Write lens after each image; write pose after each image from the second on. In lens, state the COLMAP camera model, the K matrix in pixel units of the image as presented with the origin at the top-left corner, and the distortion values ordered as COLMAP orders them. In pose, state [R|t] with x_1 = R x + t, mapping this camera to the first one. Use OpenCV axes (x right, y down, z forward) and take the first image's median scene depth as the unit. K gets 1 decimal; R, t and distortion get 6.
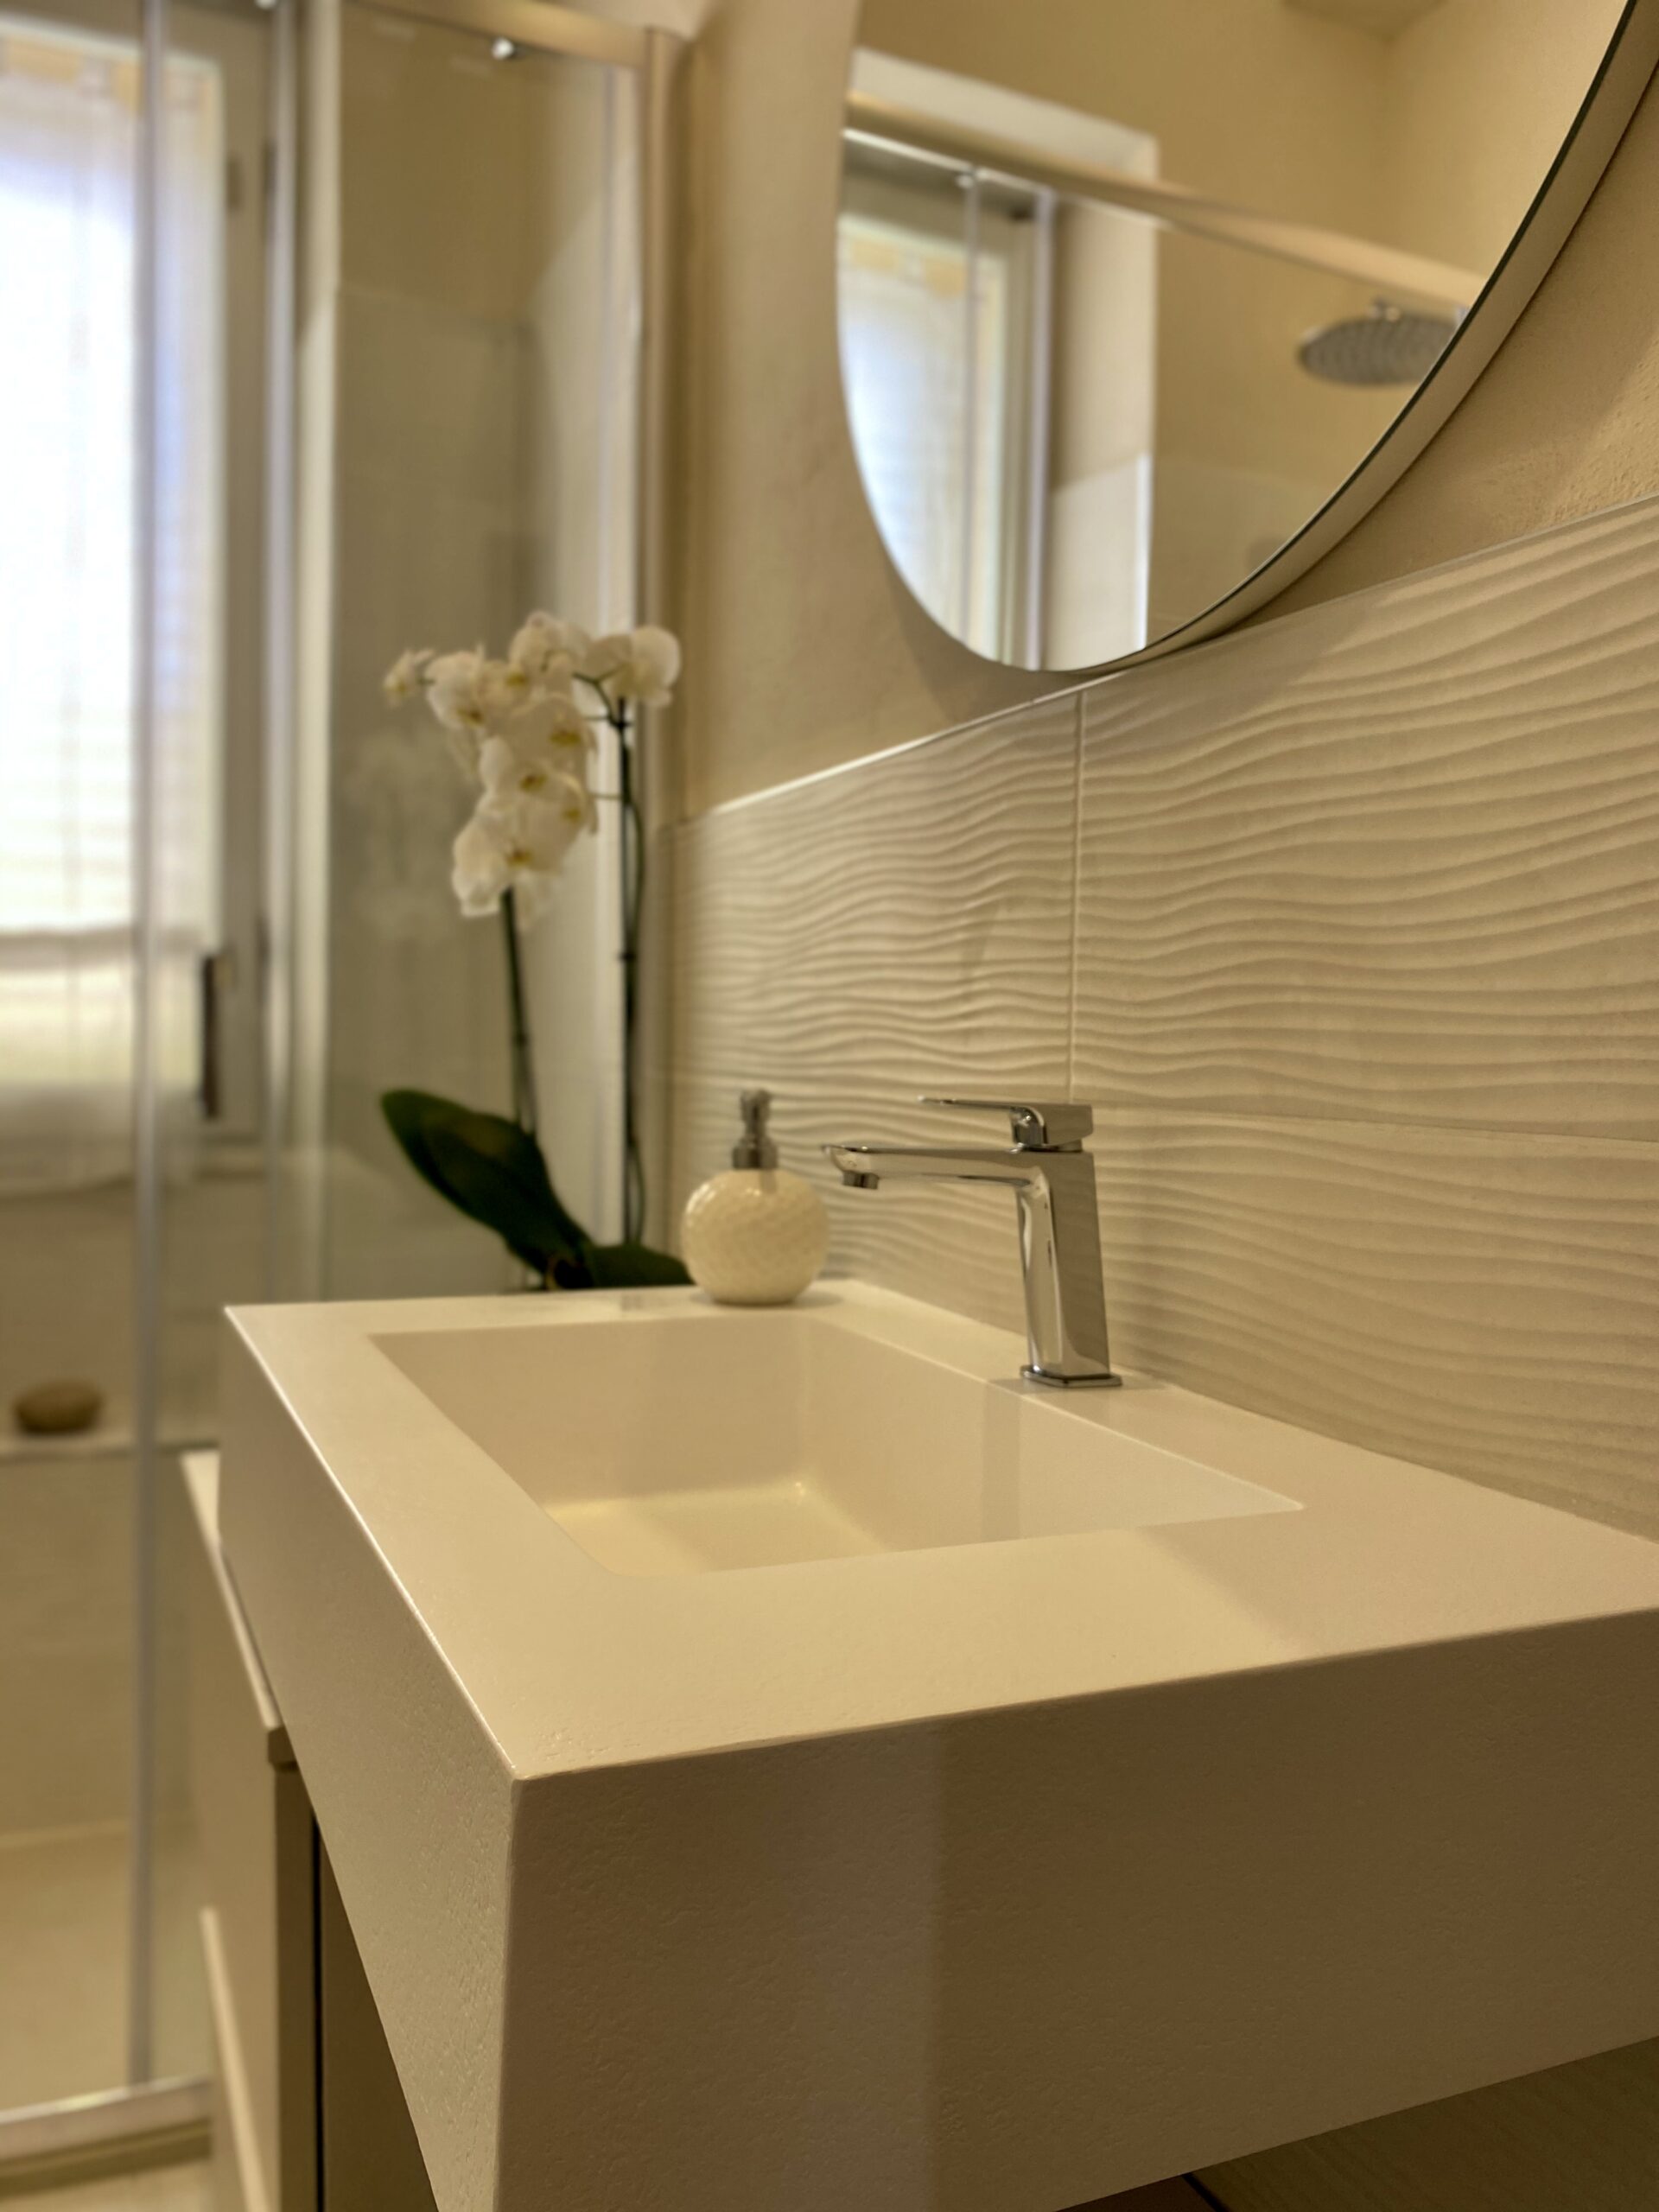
lens RADIAL K [[1699.1, 0, 830.3], [0, 1699.1, 1088.8], [0, 0, 1]] dist [0.012311, 0.000502]
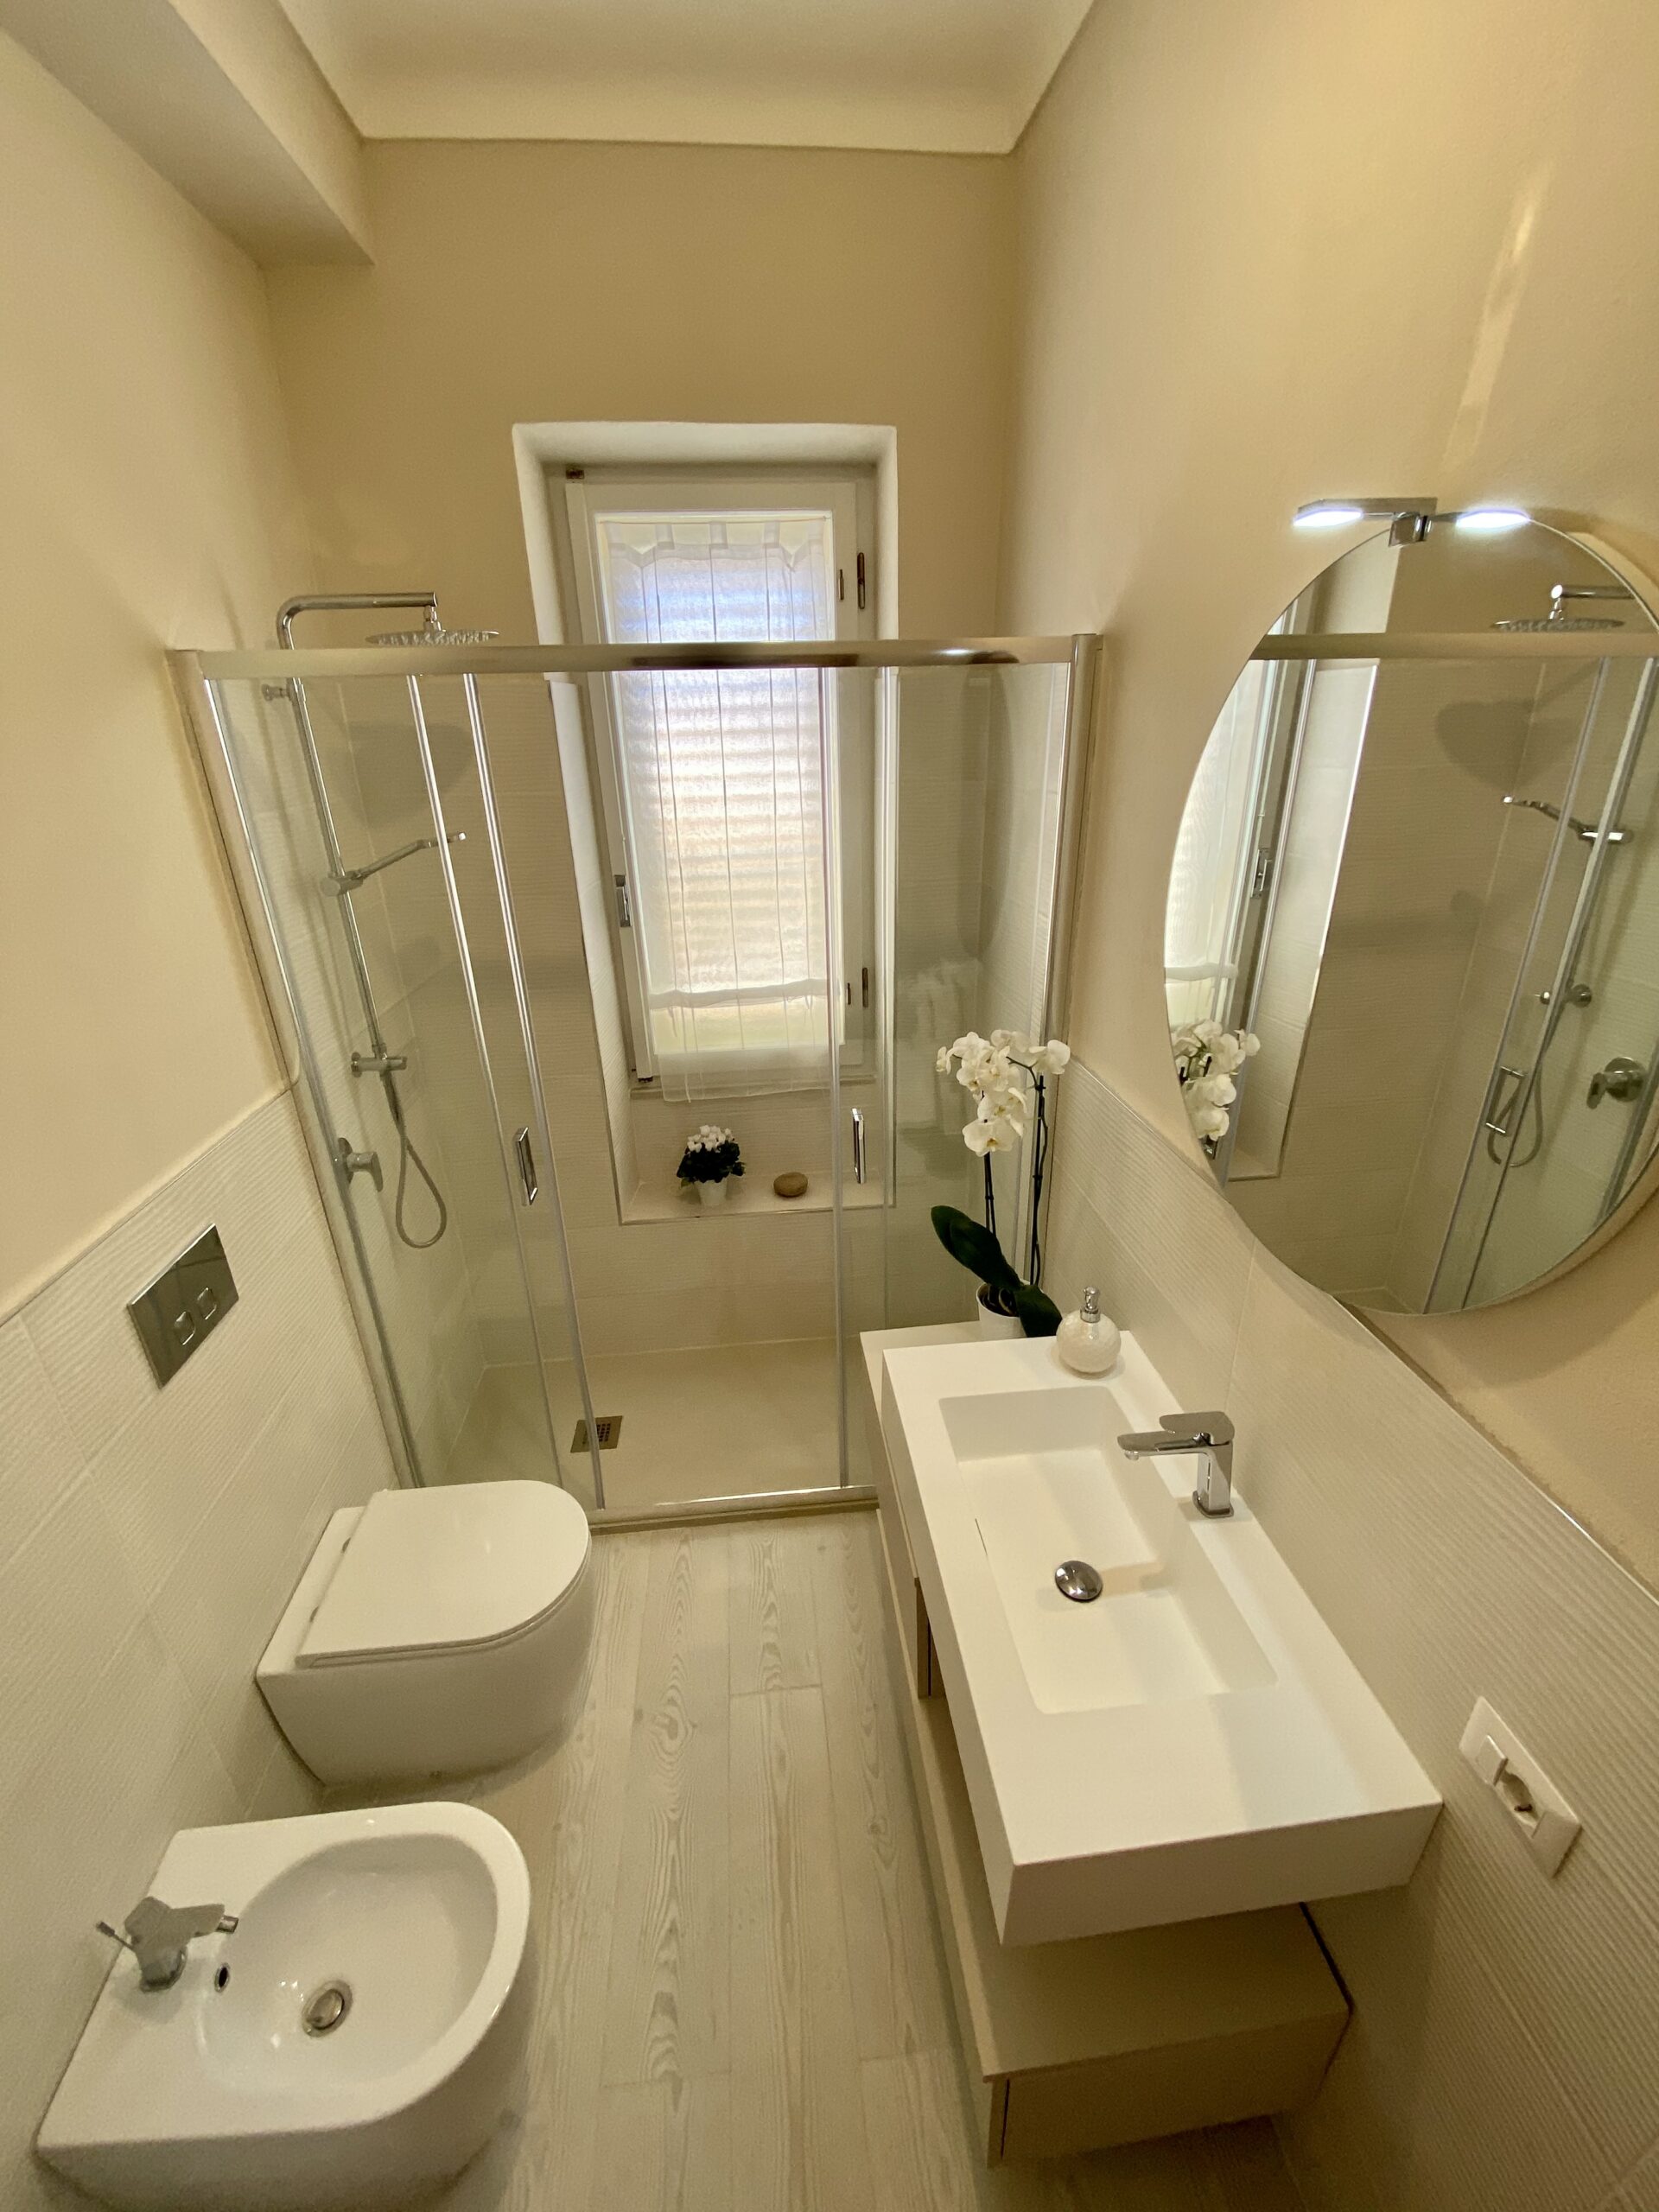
lens RADIAL K [[885.4, 0, 835.9], [0, 885.4, 1104.8], [0, 0, 1]] dist [0.038252, -0.032057]
pose [[0.950076, 0.082463, -0.300923, -0.035509], [0.032036, 0.933565, 0.356973, -0.763869], [0.310369, -0.348792, 0.884316, -0.135666]]
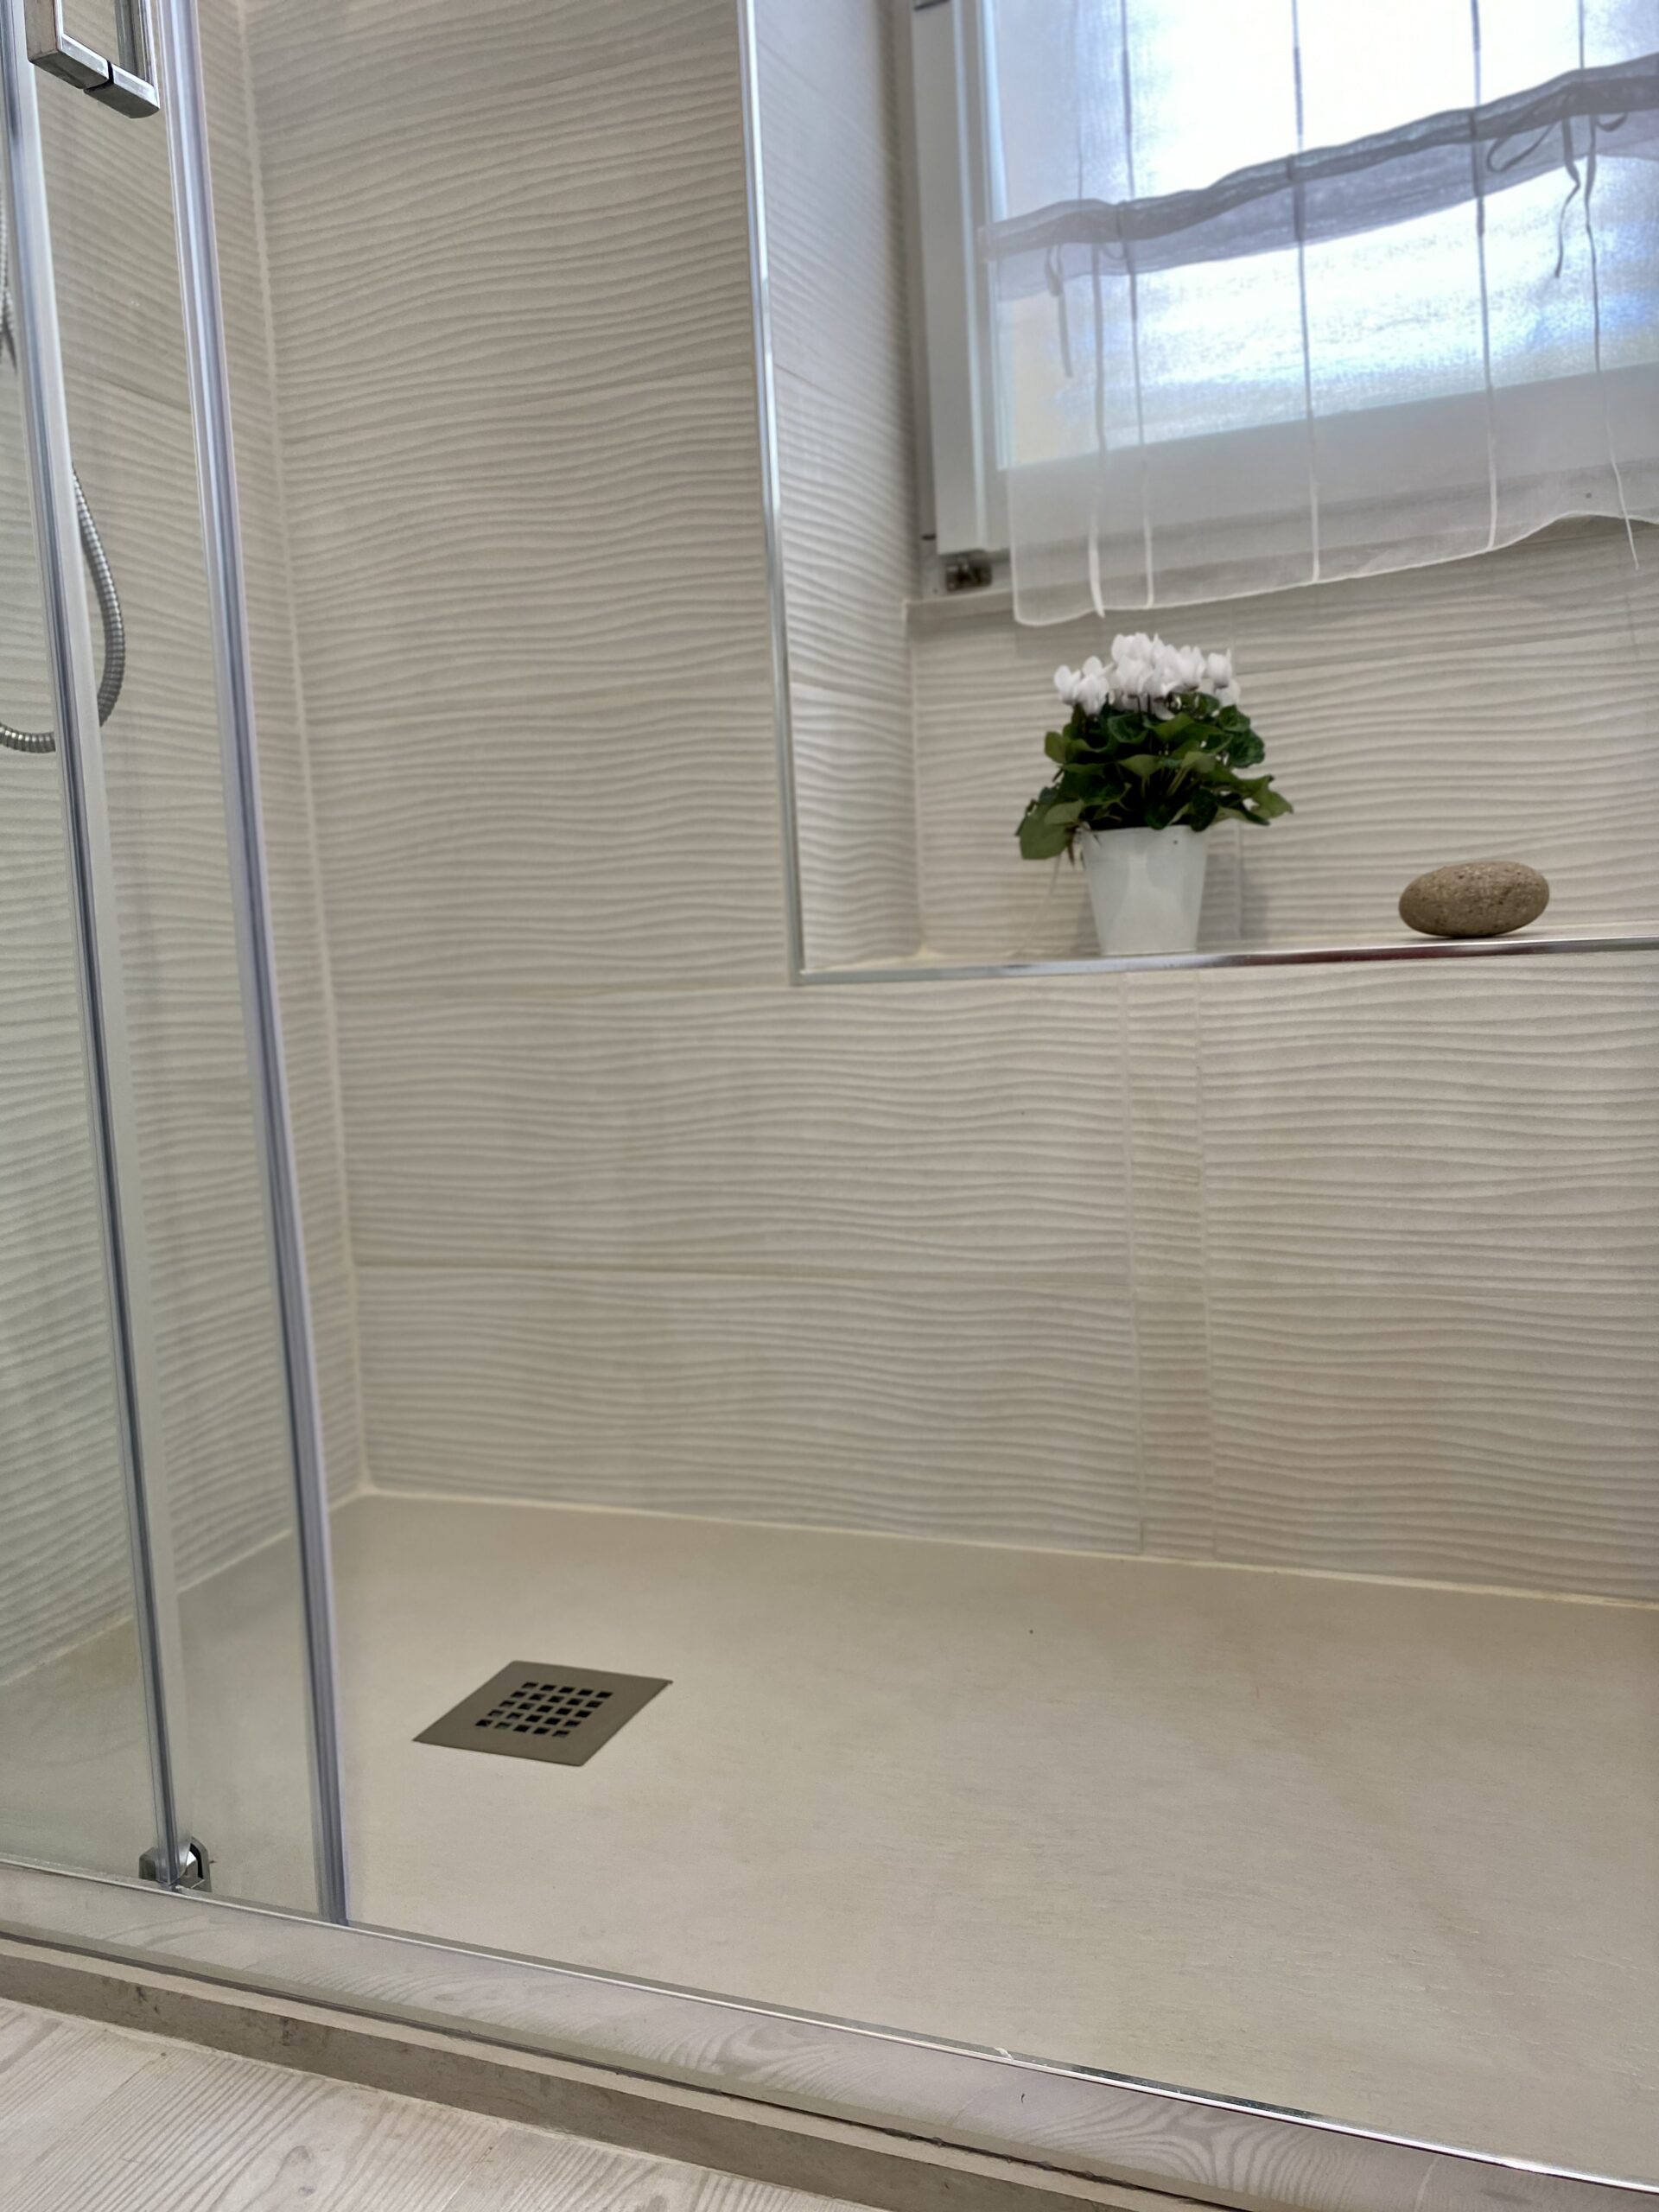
lens RADIAL K [[1699.1, 0, 830.3], [0, 1699.1, 1088.8], [0, 0, 1]] dist [0.012311, 0.000502]
pose [[0.708439, 0.010944, -0.705687, -0.391810], [0.048754, 0.996732, 0.064402, 0.414093], [0.704086, -0.080030, 0.705591, 0.848716]]
